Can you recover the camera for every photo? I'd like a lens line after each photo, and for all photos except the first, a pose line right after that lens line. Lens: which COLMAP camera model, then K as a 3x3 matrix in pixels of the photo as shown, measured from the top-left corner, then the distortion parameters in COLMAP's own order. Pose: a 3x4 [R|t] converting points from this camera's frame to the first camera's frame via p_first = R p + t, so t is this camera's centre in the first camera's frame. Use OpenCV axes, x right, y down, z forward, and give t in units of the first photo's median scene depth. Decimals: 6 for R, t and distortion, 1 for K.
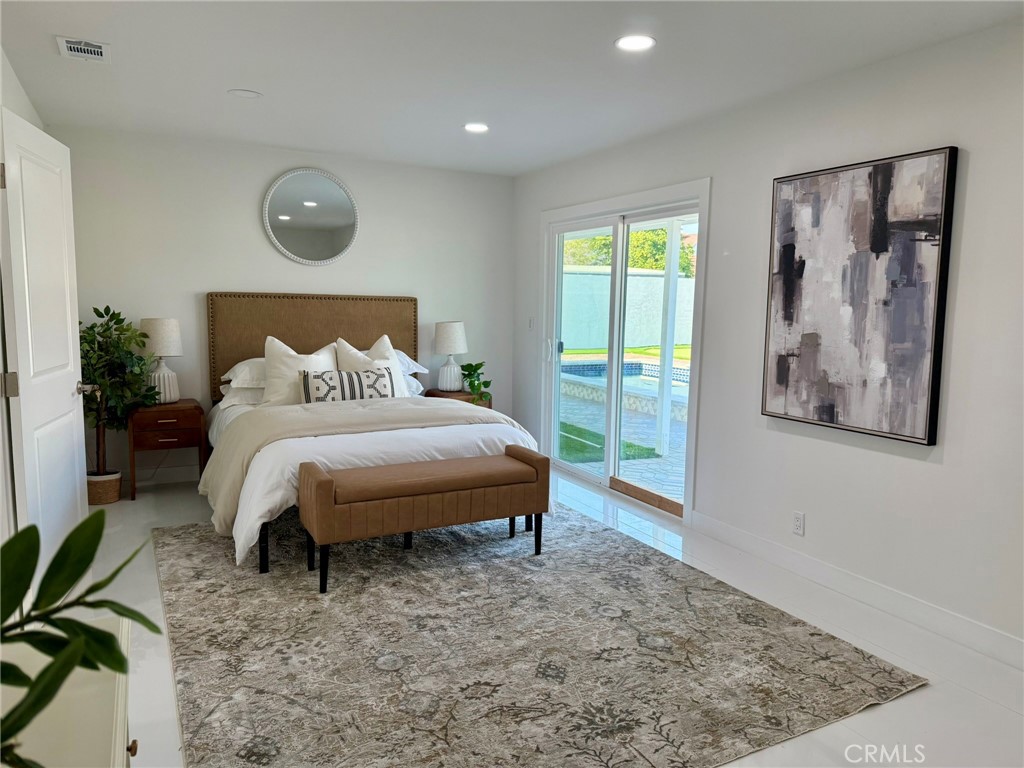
lens RADIAL K [[703.1, 0, 512.0], [0, 703.1, 384.0], [0, 0, 1]] dist [0.127583, -0.135925]
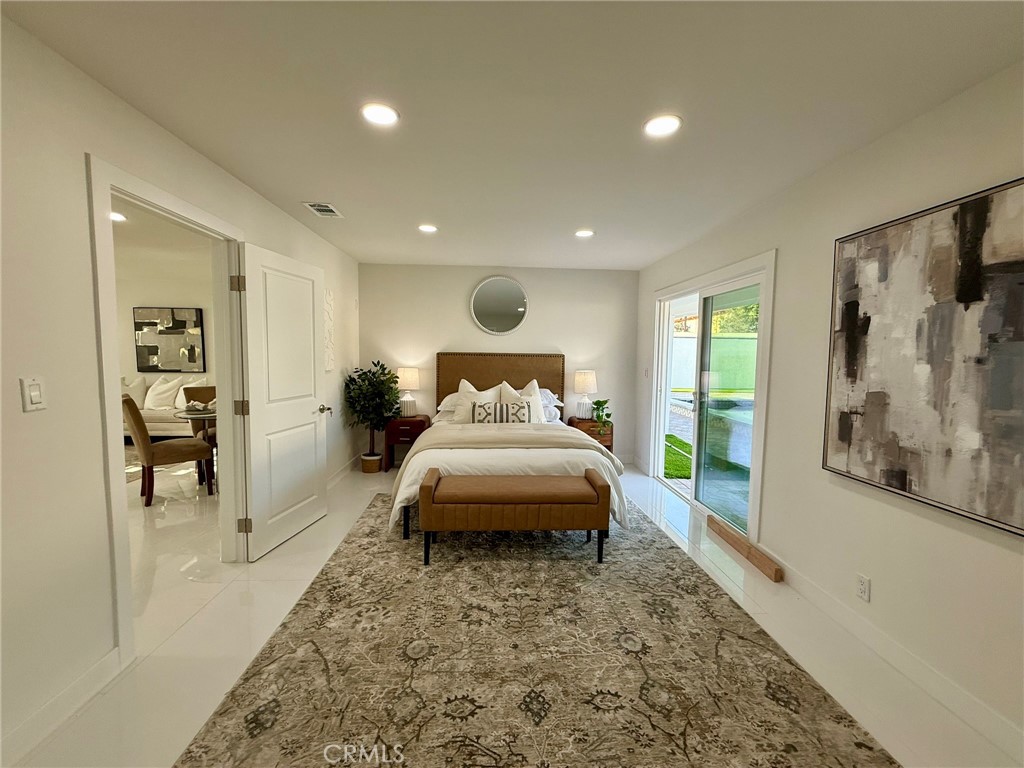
lens RADIAL K [[406.0, 0, 512.0], [0, 406.0, 384.0], [0, 0, 1]] dist [0.002155, 0.006098]
pose [[0.914842, 0.028147, -0.402830, 0.196390], [-0.048796, 0.997963, -0.041086, -0.036082], [0.400853, 0.057243, 0.914352, 0.316236]]
